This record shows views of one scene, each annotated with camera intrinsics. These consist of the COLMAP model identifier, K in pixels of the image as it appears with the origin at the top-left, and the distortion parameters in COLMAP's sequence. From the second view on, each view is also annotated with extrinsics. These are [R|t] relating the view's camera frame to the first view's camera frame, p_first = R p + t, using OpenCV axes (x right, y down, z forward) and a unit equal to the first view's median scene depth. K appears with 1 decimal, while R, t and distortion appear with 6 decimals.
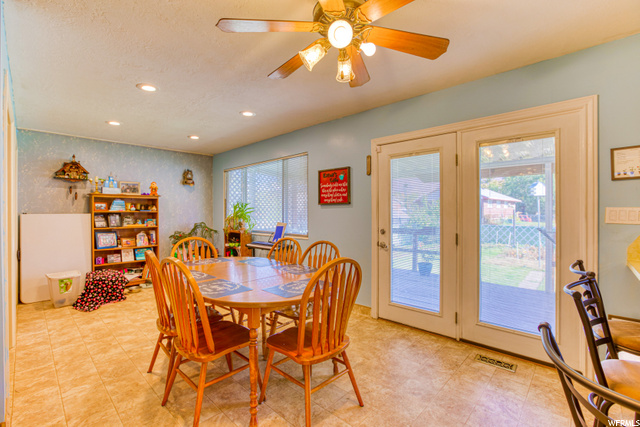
lens RADIAL K [[292.4, 0, 319.0], [0, 292.4, 211.3], [0, 0, 1]] dist [-0.005258, 0.001228]
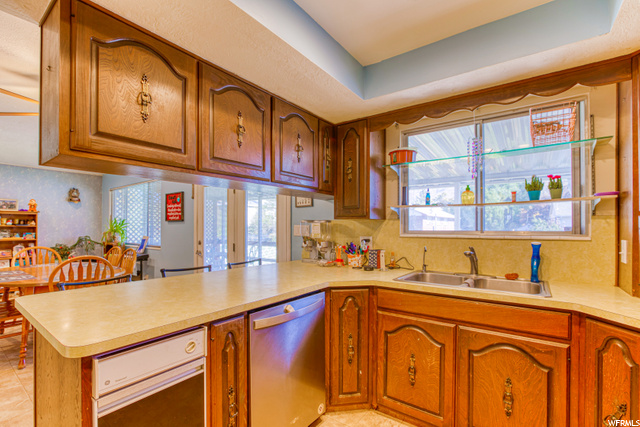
lens RADIAL K [[292.4, 0, 317.8], [0, 292.4, 226.1], [0, 0, 1]] dist [-0.005258, 0.001228]
pose [[0.992767, 0.005864, 0.119915, 0.389025], [-0.005600, 0.999981, -0.002536, -0.001975], [-0.119928, 0.001846, 0.992781, -0.235396]]
